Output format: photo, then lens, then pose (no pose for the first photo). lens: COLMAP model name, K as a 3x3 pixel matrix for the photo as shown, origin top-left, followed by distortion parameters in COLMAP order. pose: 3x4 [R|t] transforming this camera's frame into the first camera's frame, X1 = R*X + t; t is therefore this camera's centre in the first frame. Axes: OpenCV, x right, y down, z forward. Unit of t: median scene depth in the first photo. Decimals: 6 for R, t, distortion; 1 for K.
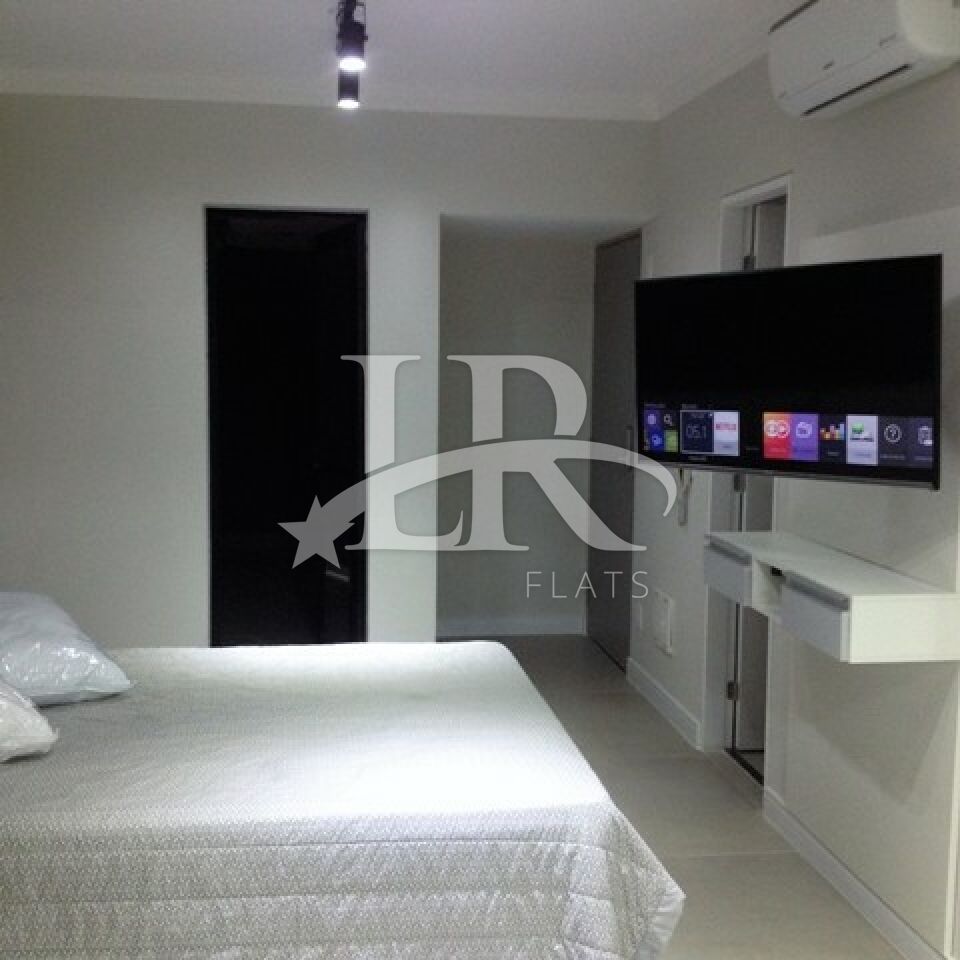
lens RADIAL K [[1208.6, 0, 466.0], [0, 1208.6, 480.5], [0, 0, 1]] dist [0.197600, -0.483993]
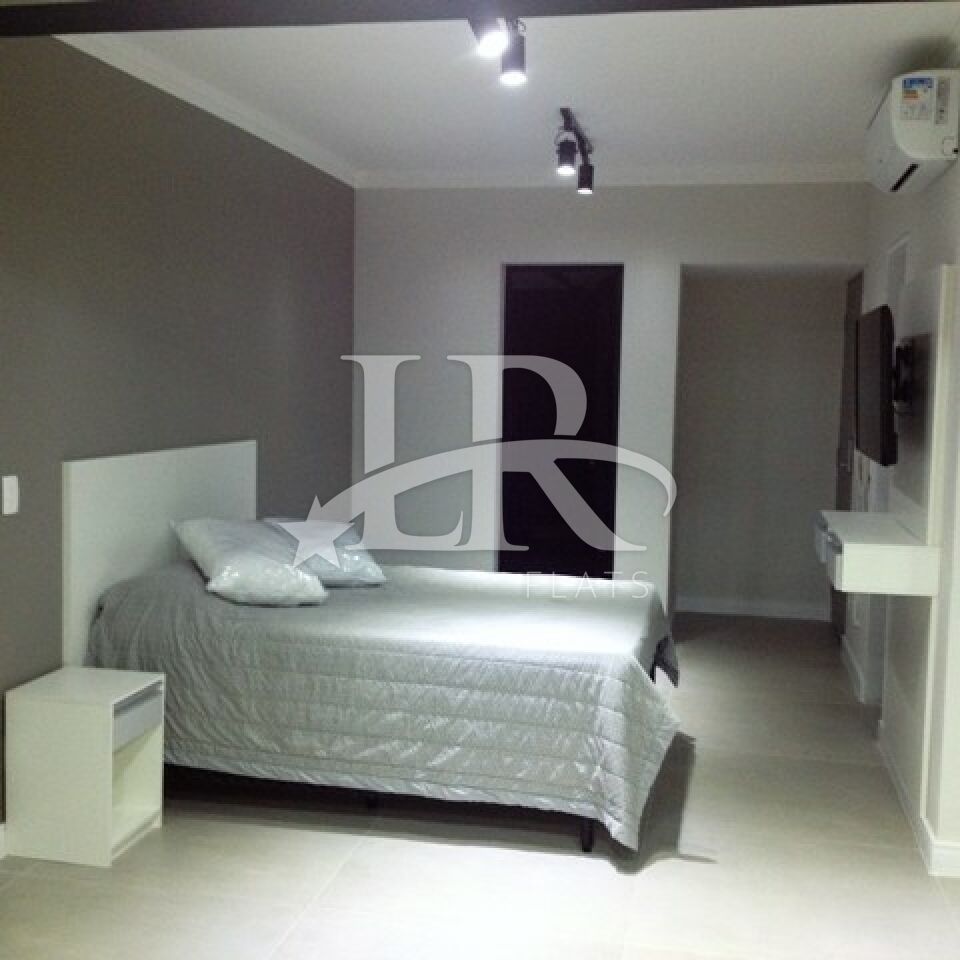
lens RADIAL K [[1216.6, 0, 480.0], [0, 1216.6, 480.0], [0, 0, 1]] dist [0.222030, -0.396133]
pose [[0.941634, 0.040322, -0.334216, 0.464270], [-0.047792, 0.998757, -0.014152, 0.071733], [0.333230, 0.029299, 0.942390, -0.570899]]
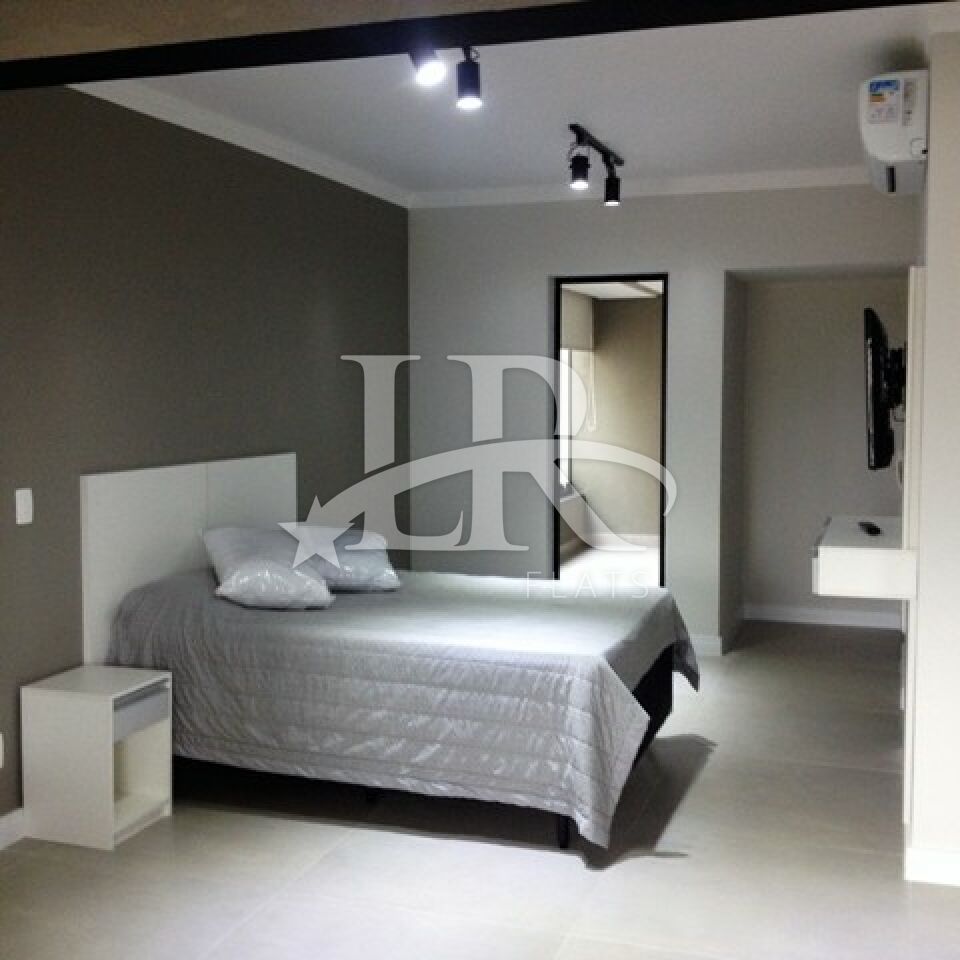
lens RADIAL K [[1216.6, 0, 480.0], [0, 1216.6, 480.0], [0, 0, 1]] dist [0.222030, -0.396133]
pose [[0.890877, 0.025424, -0.453533, 0.720807], [-0.037741, 0.999123, -0.018127, 0.067629], [0.452674, 0.033266, 0.891055, -0.532206]]
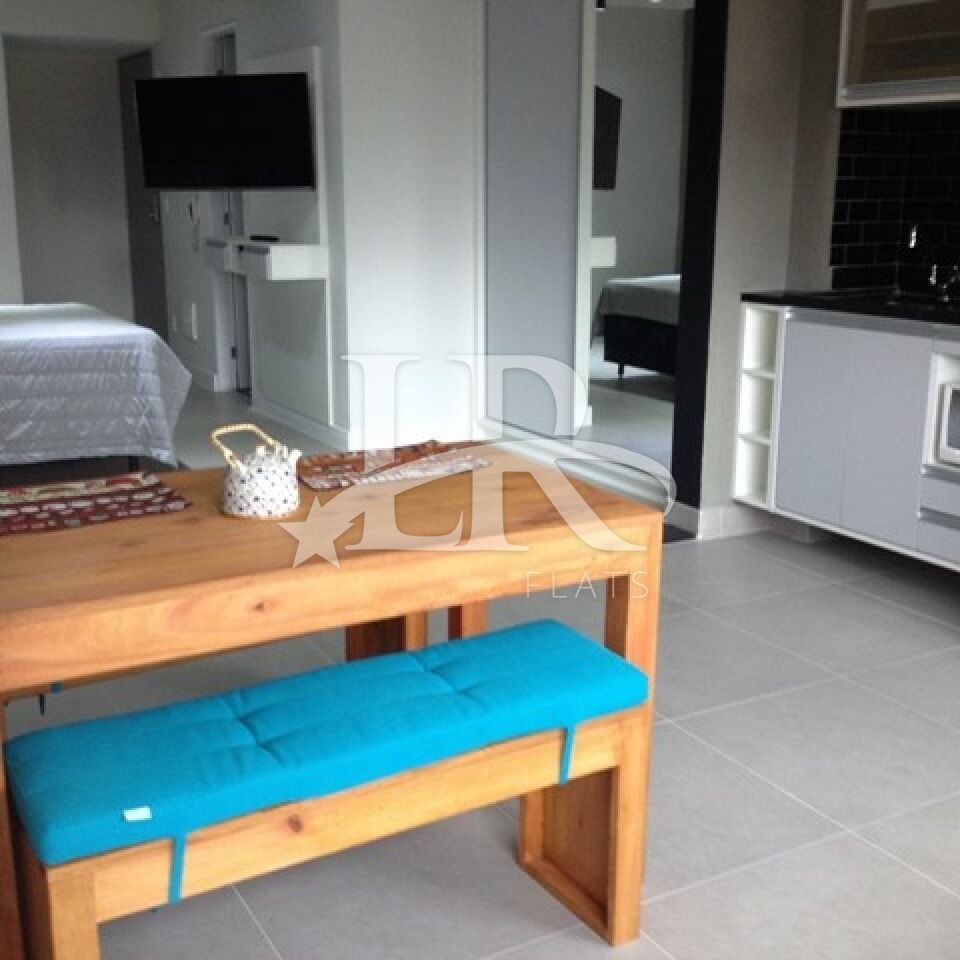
lens RADIAL K [[1208.6, 0, 466.0], [0, 1208.6, 480.5], [0, 0, 1]] dist [0.197600, -0.483993]
pose [[0.932671, -0.090617, 0.349160, -0.148701], [0.042083, 0.988657, 0.144173, 0.237577], [-0.358264, -0.119772, 0.925906, -1.234178]]
